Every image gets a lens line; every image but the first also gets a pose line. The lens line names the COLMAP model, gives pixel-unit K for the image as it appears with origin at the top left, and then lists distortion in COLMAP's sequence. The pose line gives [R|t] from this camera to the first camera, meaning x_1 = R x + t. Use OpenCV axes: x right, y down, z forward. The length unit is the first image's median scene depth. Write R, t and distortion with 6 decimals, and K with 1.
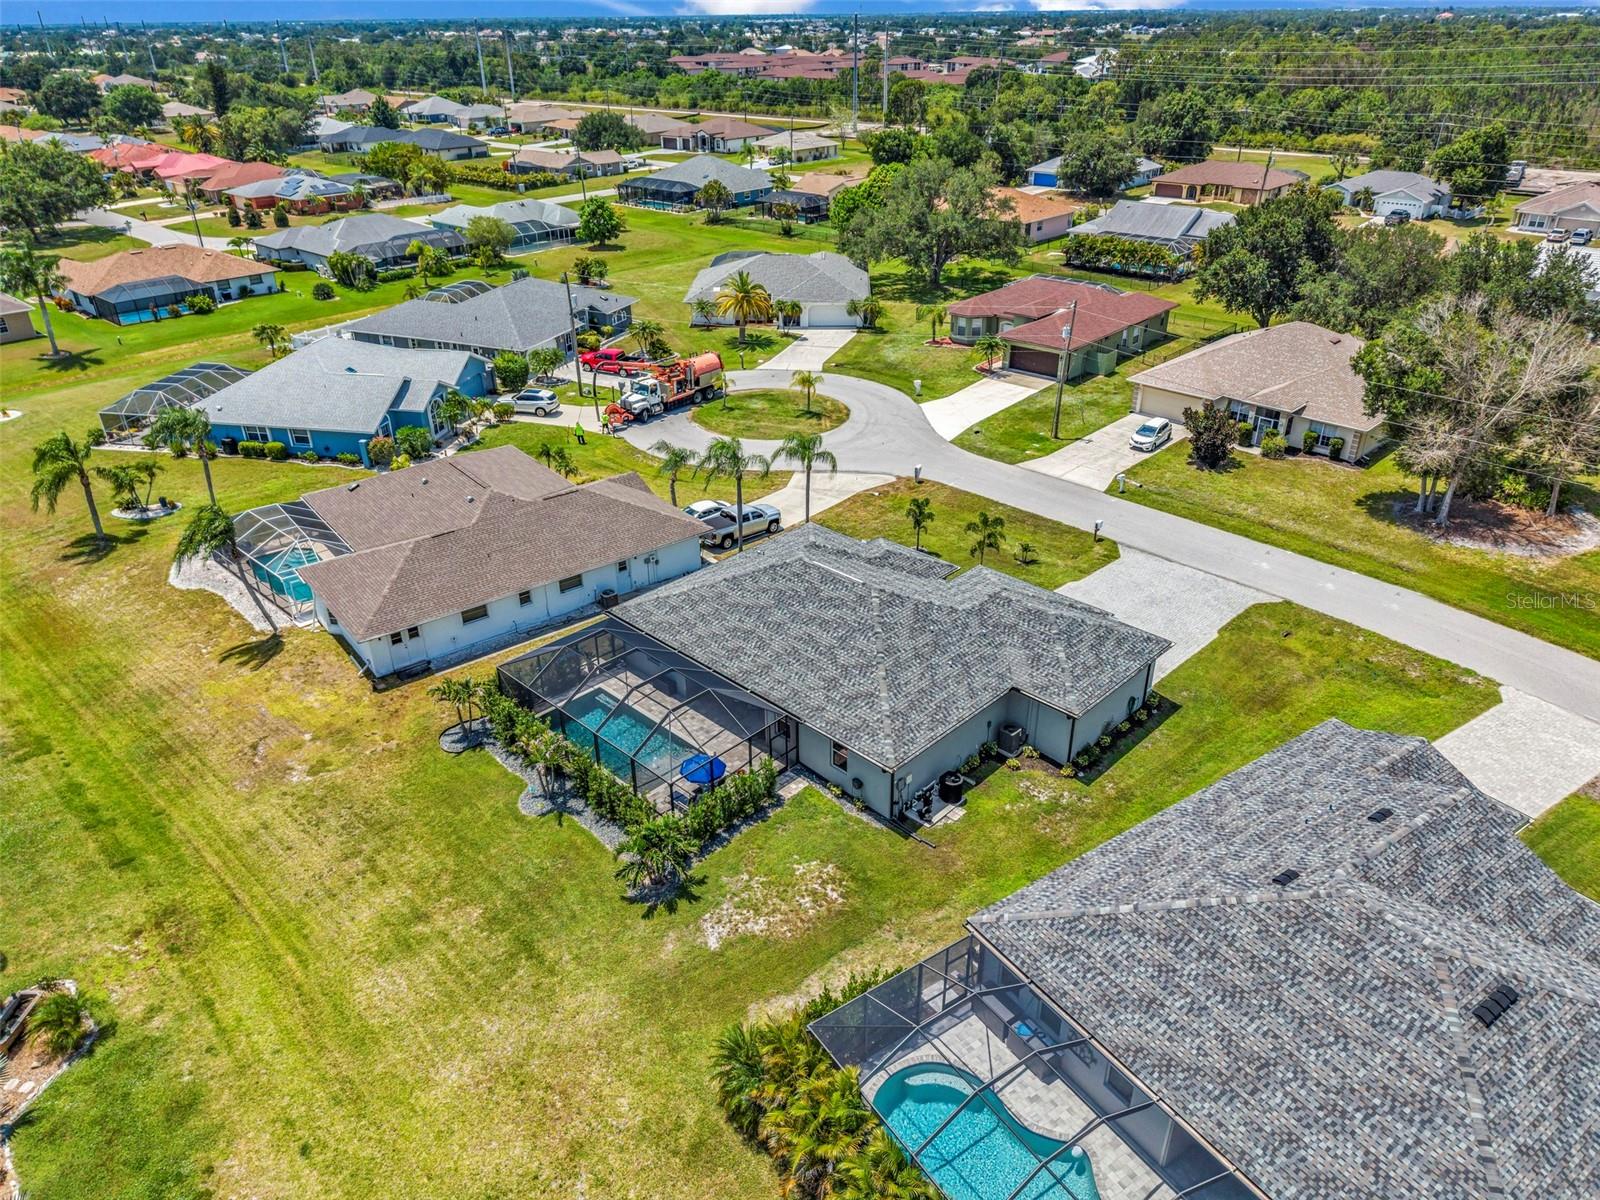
lens RADIAL K [[1066.9, 0, 800.0], [0, 1066.9, 600.0], [0, 0, 1]] dist [0.046271, -0.057449]
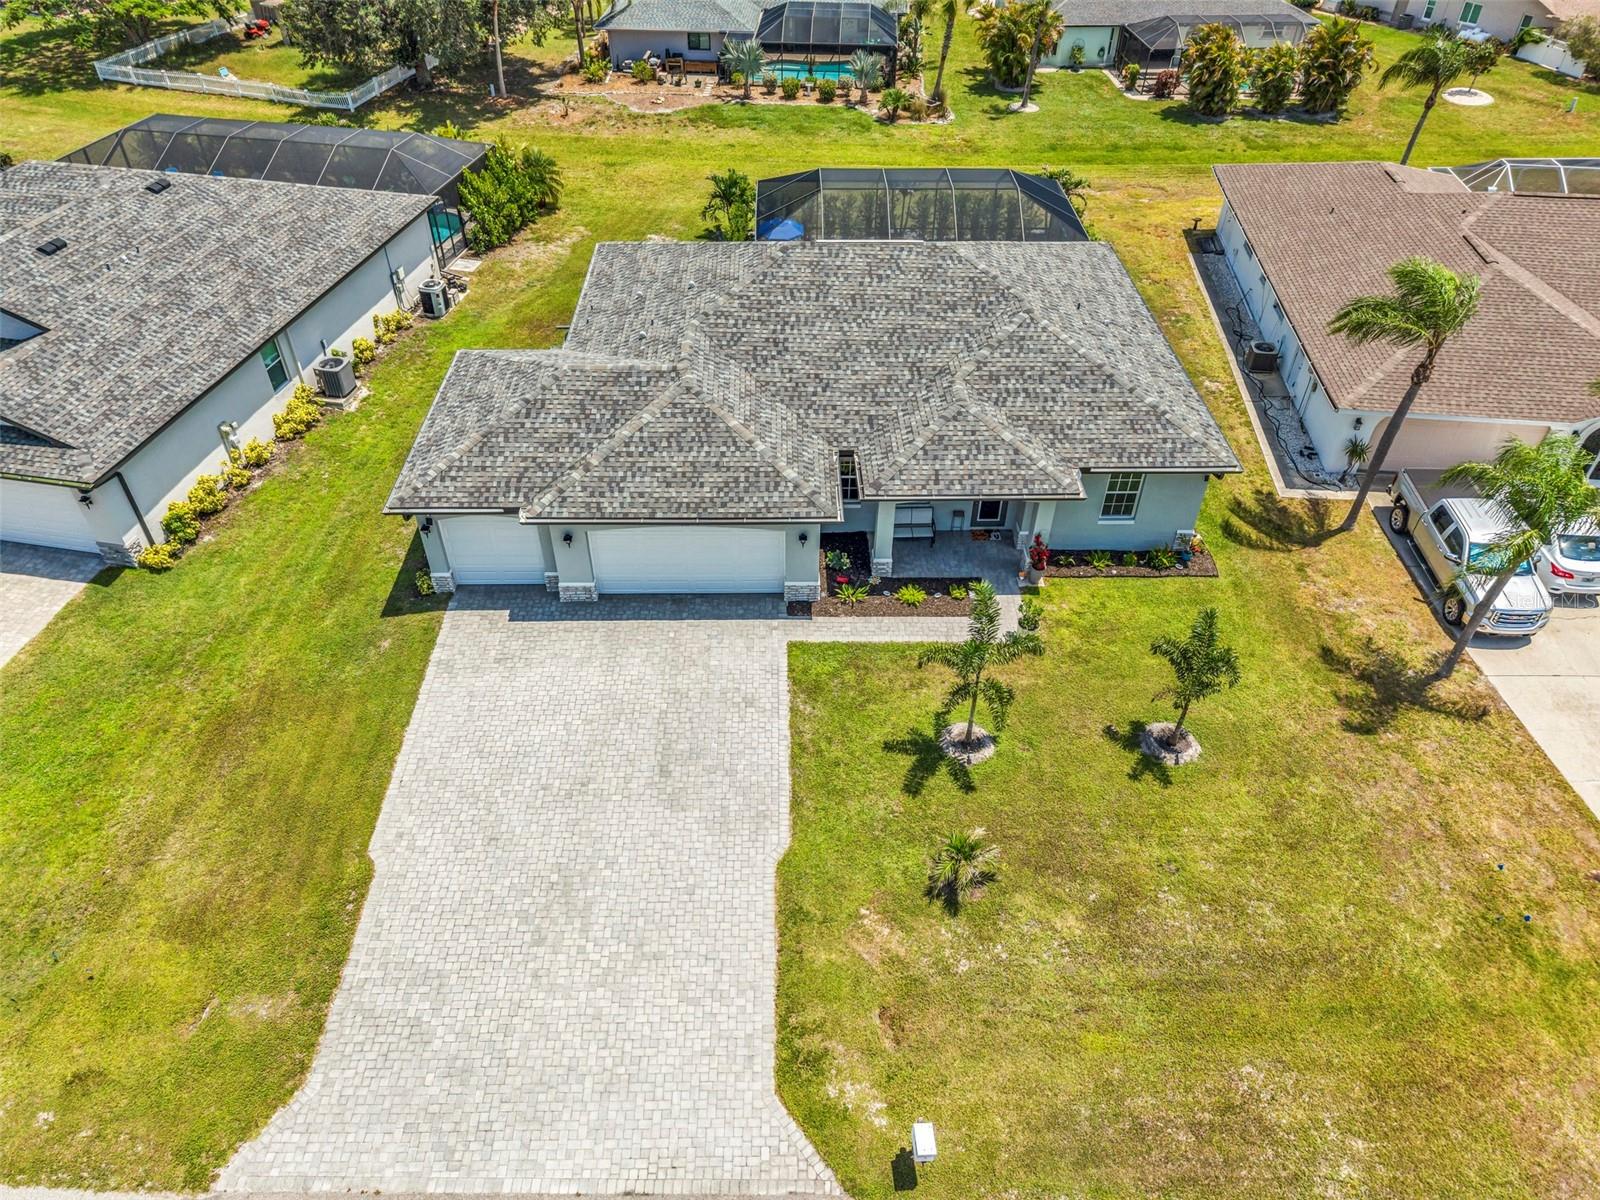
lens RADIAL K [[1071.2, 0, 797.2], [0, 1071.2, 598.1], [0, 0, 1]] dist [0.028286, -0.027673]
pose [[-0.702079, 0.468752, -0.536057, 0.298816], [-0.340688, 0.439932, 0.830898, -0.264229], [0.625314, 0.765984, -0.149168, 0.724429]]
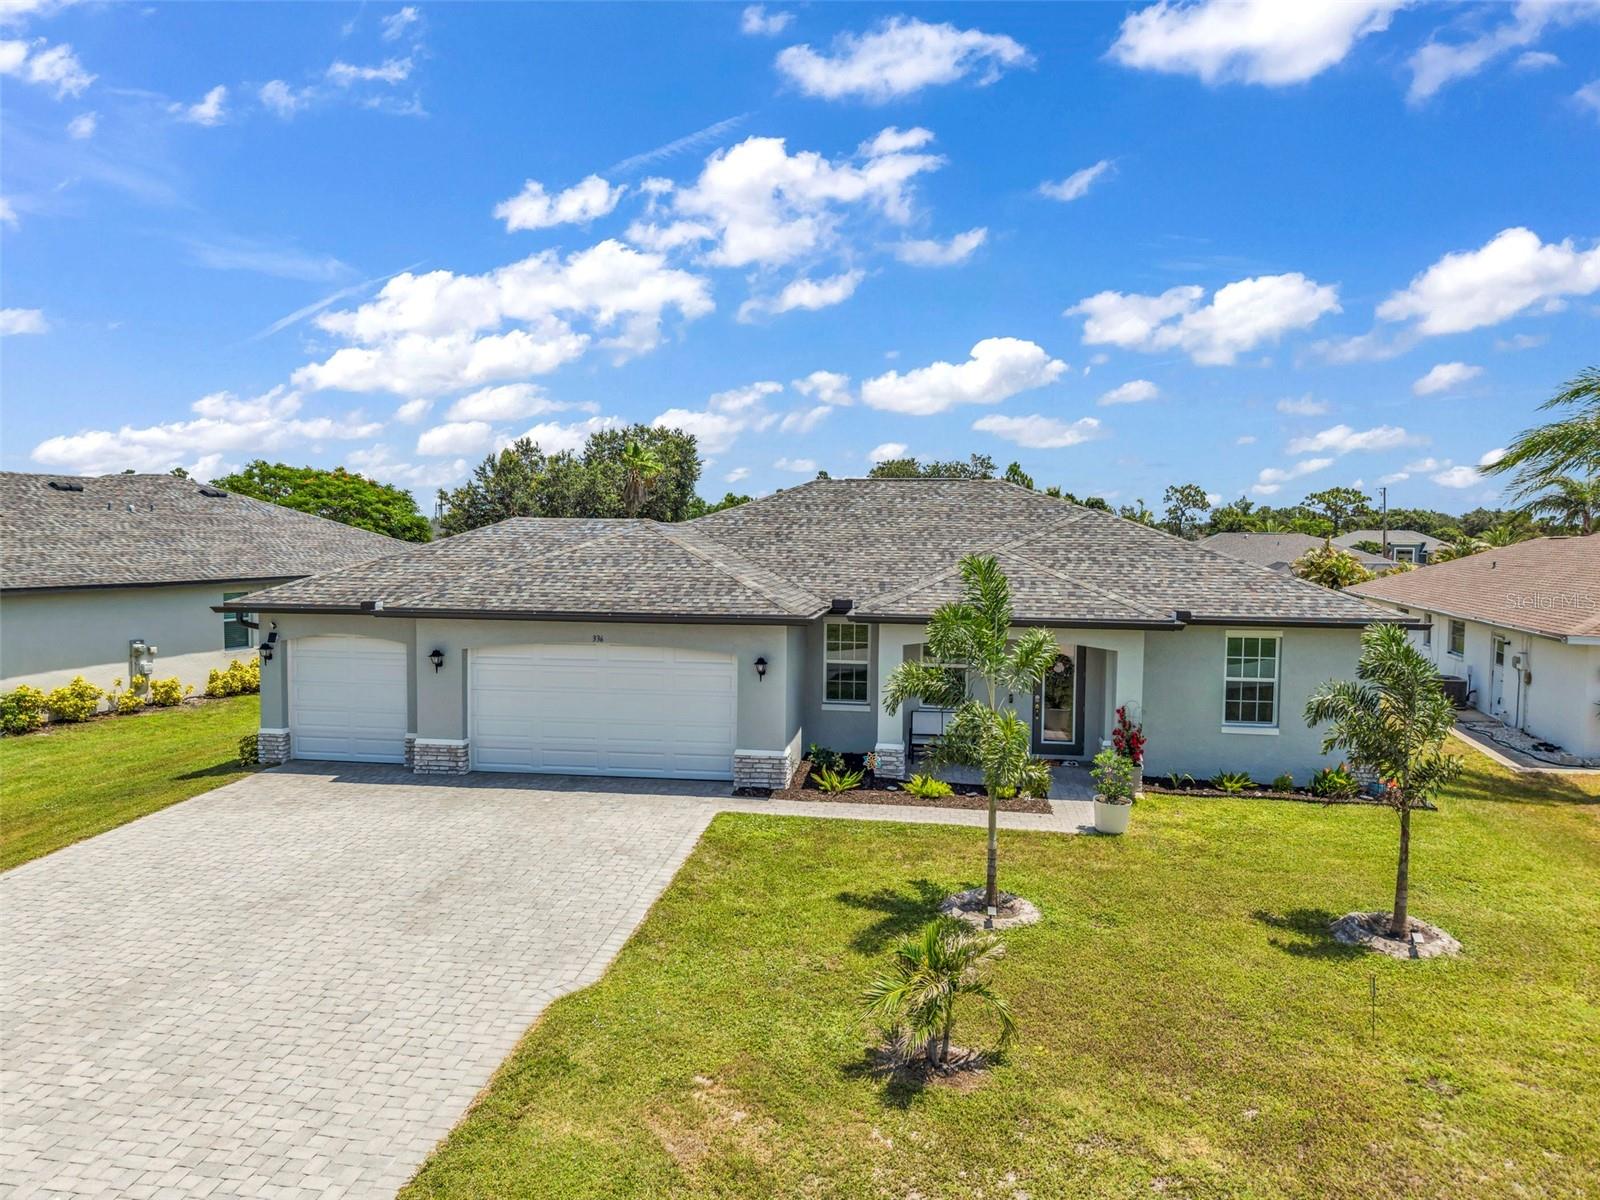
lens RADIAL K [[1071.2, 0, 797.2], [0, 1071.2, 598.1], [0, 0, 1]] dist [0.028286, -0.027673]
pose [[-0.803595, 0.038625, -0.593922, 0.241836], [-0.285775, 0.850296, 0.441961, -0.118691], [0.522080, 0.524886, -0.672256, 0.808181]]
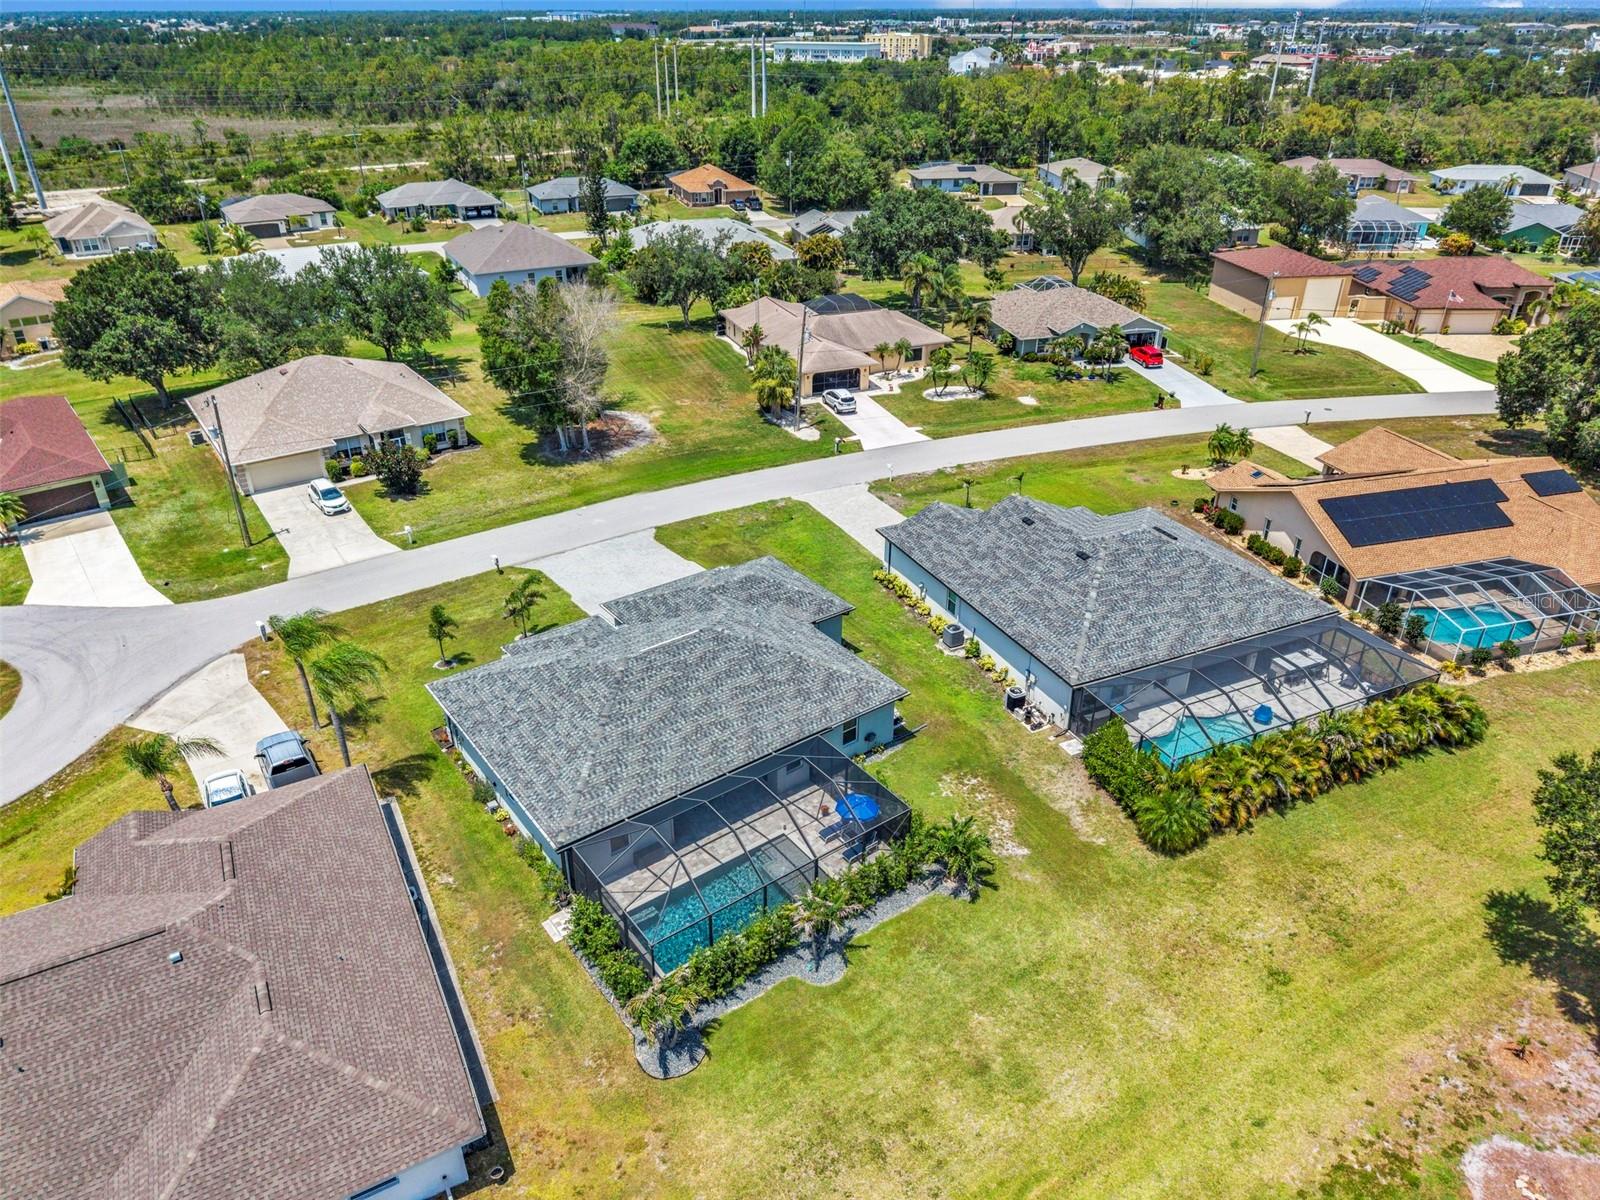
lens RADIAL K [[1071.2, 0, 797.2], [0, 1071.2, 598.1], [0, 0, 1]] dist [0.028286, -0.027673]
pose [[0.157380, -0.465263, 0.871070, -0.473824], [0.472640, 0.809964, 0.347231, -0.207531], [-0.867089, 0.357055, 0.347374, 0.312186]]
